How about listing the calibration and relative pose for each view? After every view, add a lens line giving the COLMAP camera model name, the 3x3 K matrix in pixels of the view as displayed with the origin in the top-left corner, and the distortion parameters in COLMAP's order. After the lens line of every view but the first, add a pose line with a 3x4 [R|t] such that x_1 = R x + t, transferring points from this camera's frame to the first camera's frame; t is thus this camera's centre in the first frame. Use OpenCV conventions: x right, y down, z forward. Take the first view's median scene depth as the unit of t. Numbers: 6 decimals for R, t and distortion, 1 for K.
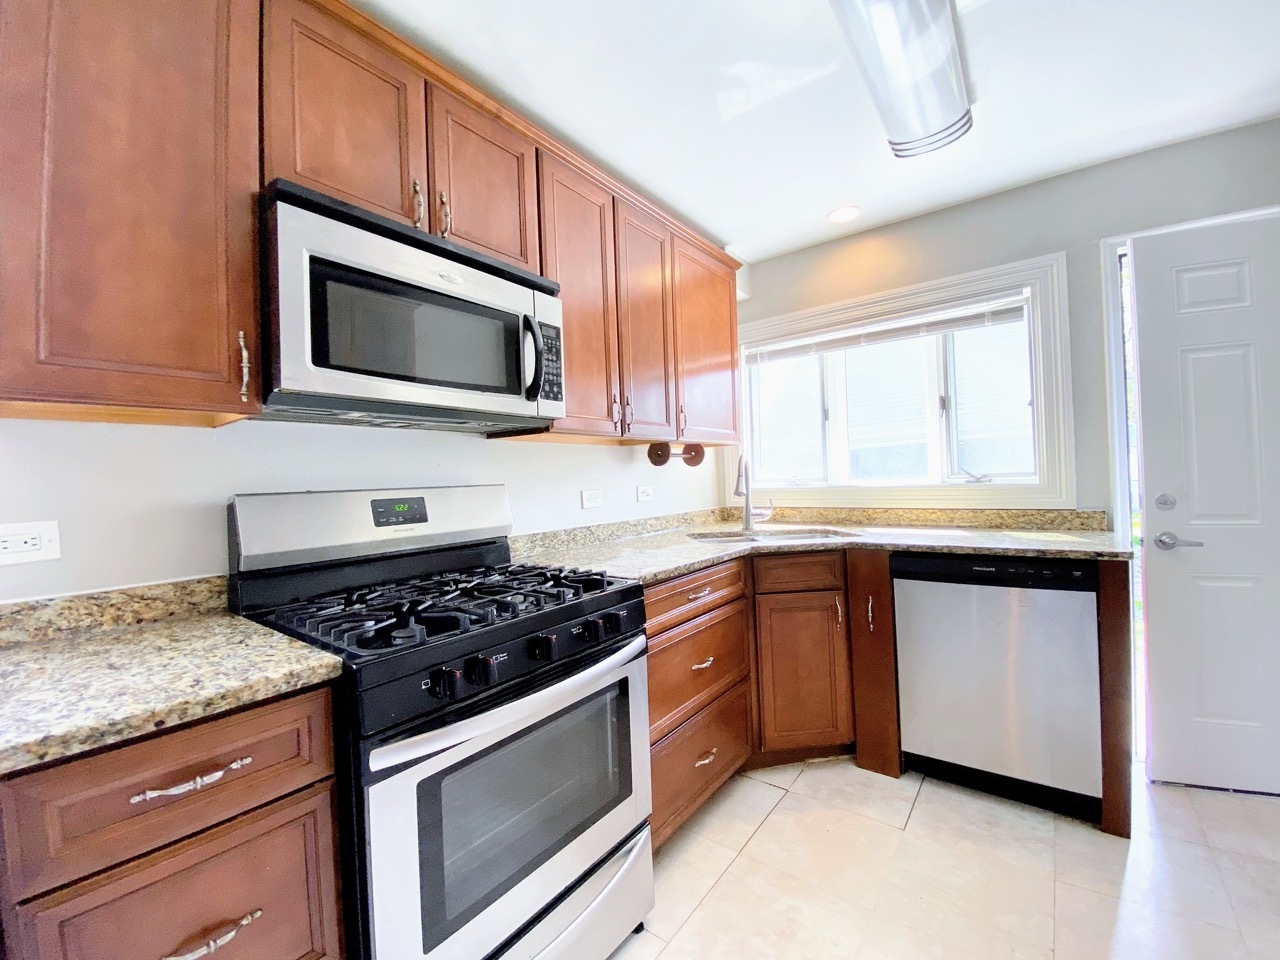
lens RADIAL K [[525.4, 0, 636.9], [0, 525.4, 476.4], [0, 0, 1]] dist [0.055251, -0.031598]
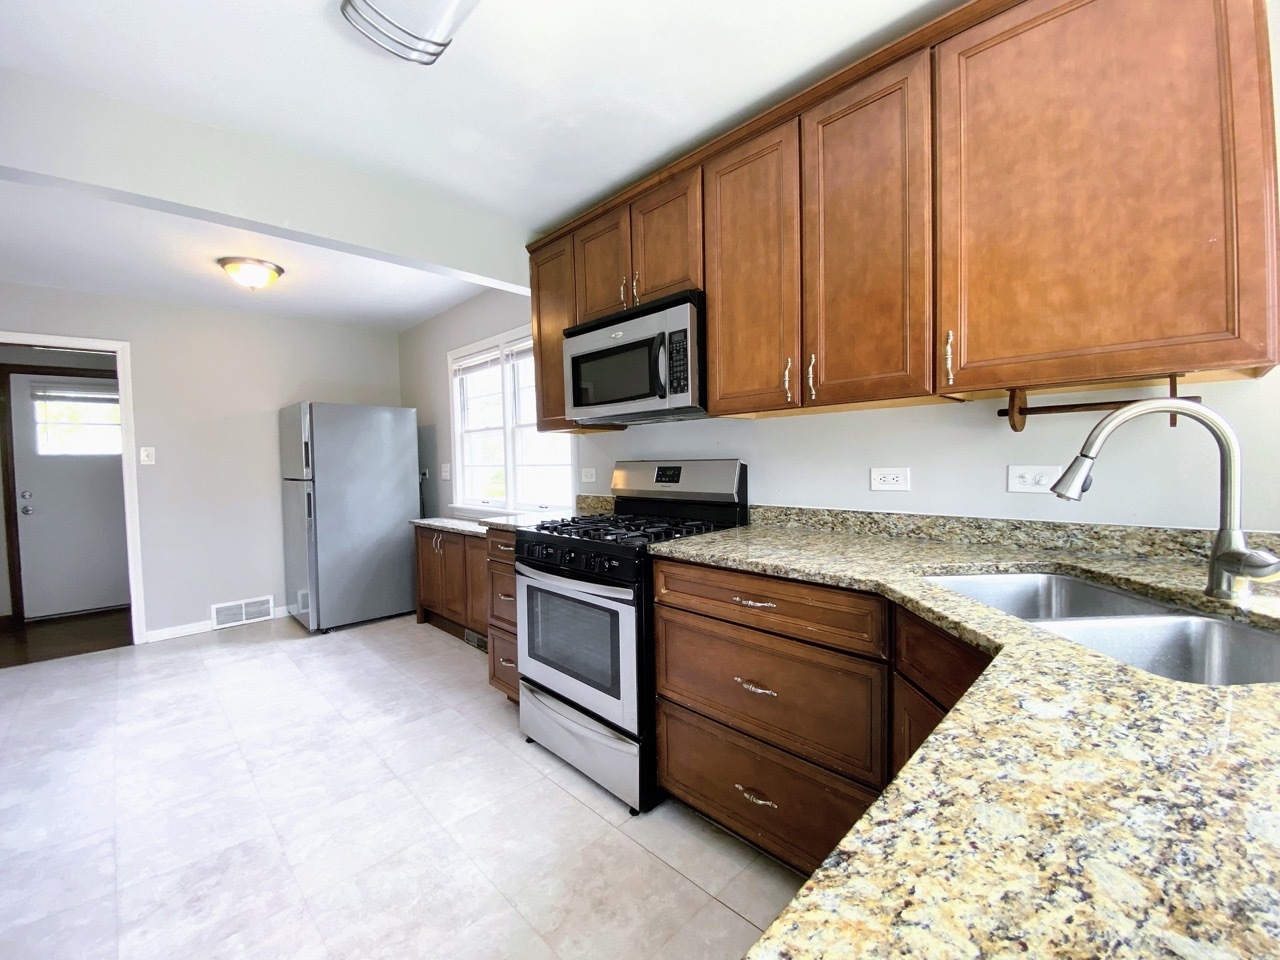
lens RADIAL K [[525.4, 0, 636.9], [0, 525.4, 476.4], [0, 0, 1]] dist [0.055251, -0.031598]
pose [[-0.153353, 0.072664, -0.985496, 1.092021], [0.032194, 0.997131, 0.068512, -0.039389], [0.987647, -0.021221, -0.155252, 1.107977]]
